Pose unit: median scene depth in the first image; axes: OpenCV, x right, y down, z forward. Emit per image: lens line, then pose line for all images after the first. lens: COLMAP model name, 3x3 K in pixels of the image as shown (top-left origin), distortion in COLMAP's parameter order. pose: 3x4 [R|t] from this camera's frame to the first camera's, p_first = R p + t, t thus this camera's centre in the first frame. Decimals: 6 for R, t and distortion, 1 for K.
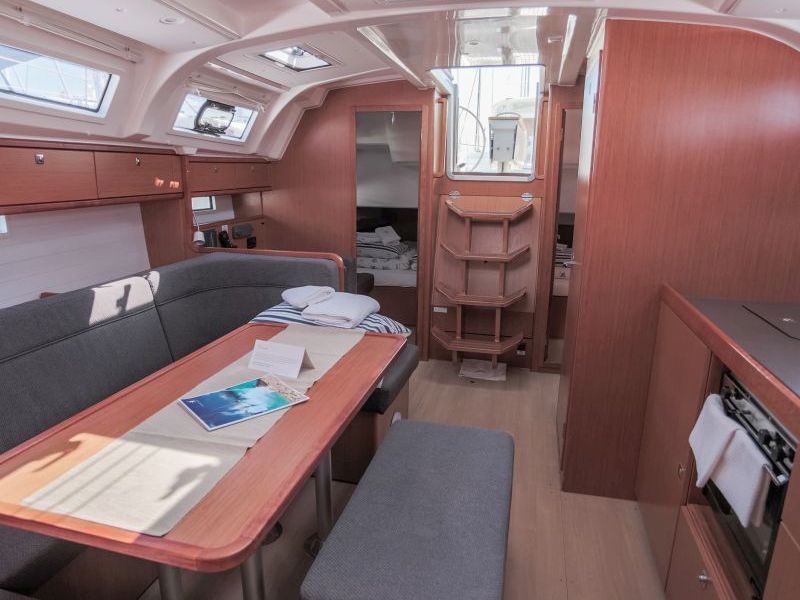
lens RADIAL K [[529.0, 0, 396.9], [0, 529.0, 297.2], [0, 0, 1]] dist [-0.070105, 0.037389]
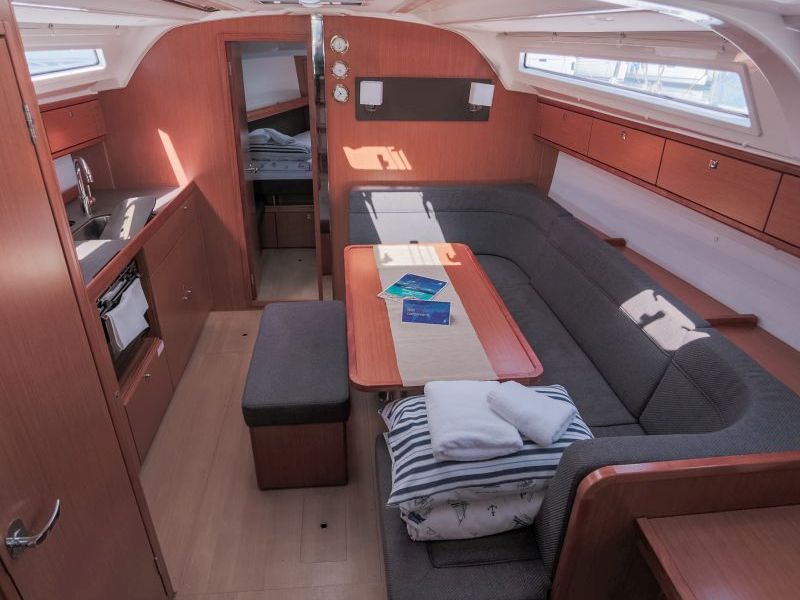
lens RADIAL K [[529.0, 0, 396.9], [0, 529.0, 297.2], [0, 0, 1]] dist [-0.070105, 0.037389]
pose [[-0.934247, 0.140742, -0.327682, 0.359647], [-0.110030, 0.760254, 0.640240, -1.007386], [0.339230, 0.634197, -0.694779, 2.558651]]
